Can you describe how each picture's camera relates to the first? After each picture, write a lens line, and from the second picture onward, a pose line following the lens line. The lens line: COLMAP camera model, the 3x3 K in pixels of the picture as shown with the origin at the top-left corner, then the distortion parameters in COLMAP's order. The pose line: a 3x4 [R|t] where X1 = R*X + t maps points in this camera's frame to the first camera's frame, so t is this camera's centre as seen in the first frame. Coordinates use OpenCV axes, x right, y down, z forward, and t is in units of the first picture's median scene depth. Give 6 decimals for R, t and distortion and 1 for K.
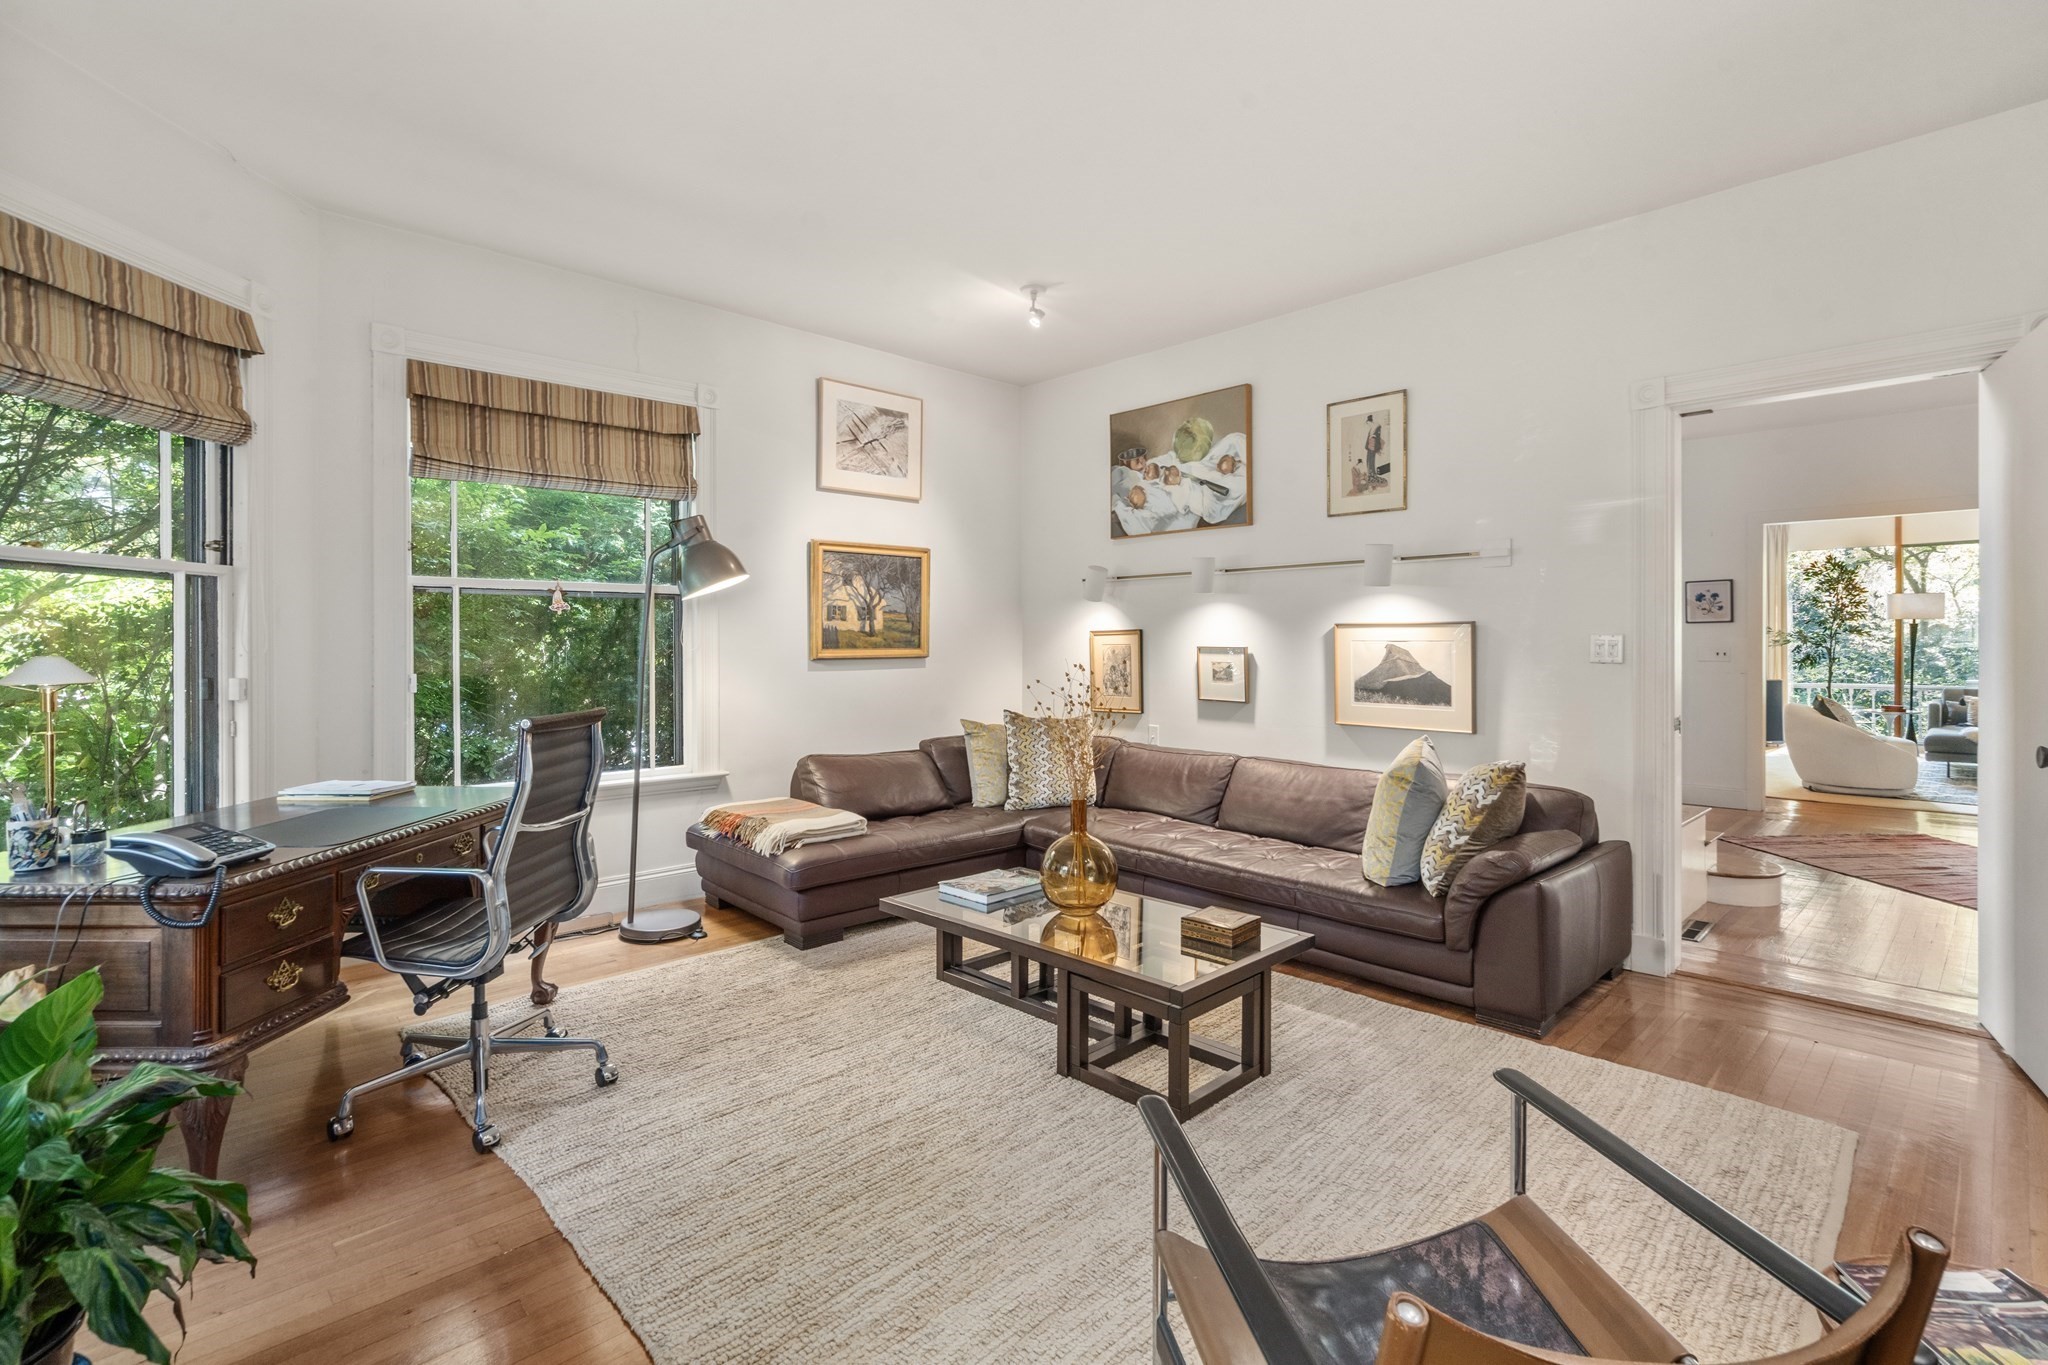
lens RADIAL K [[950.1, 0, 1041.8], [0, 950.1, 645.2], [0, 0, 1]] dist [-0.000940, 0.001199]
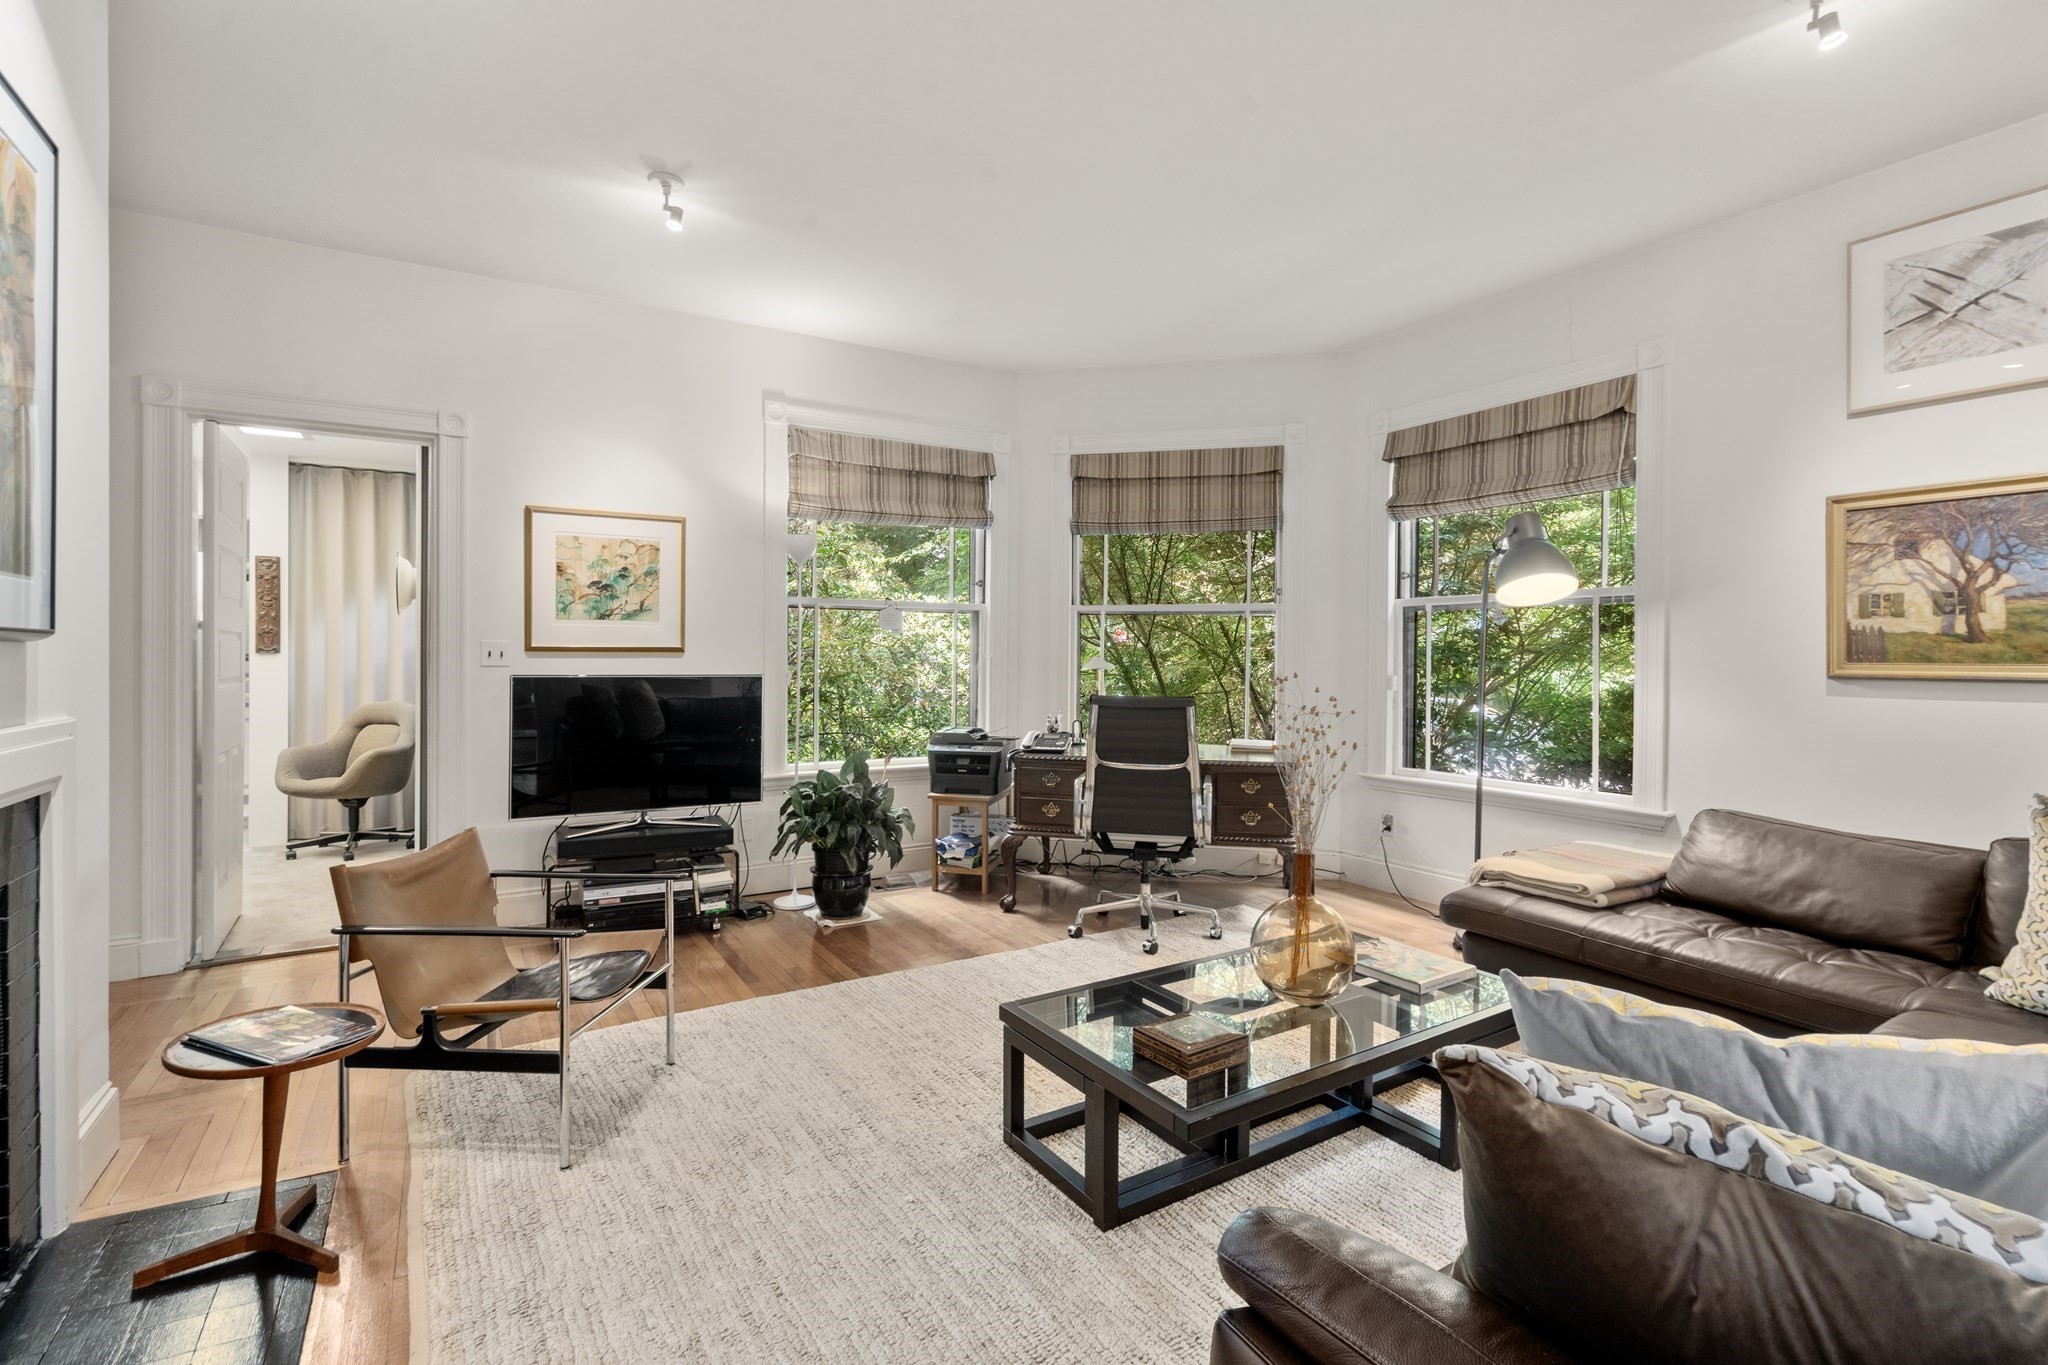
lens RADIAL K [[950.1, 0, 1021.7], [0, 950.1, 664.9], [0, 0, 1]] dist [-0.000940, 0.001199]
pose [[-0.226852, 0.013976, -0.973829, 0.520457], [-0.007249, 0.999845, 0.016038, -0.000559], [0.973902, 0.010698, -0.226715, 0.588660]]
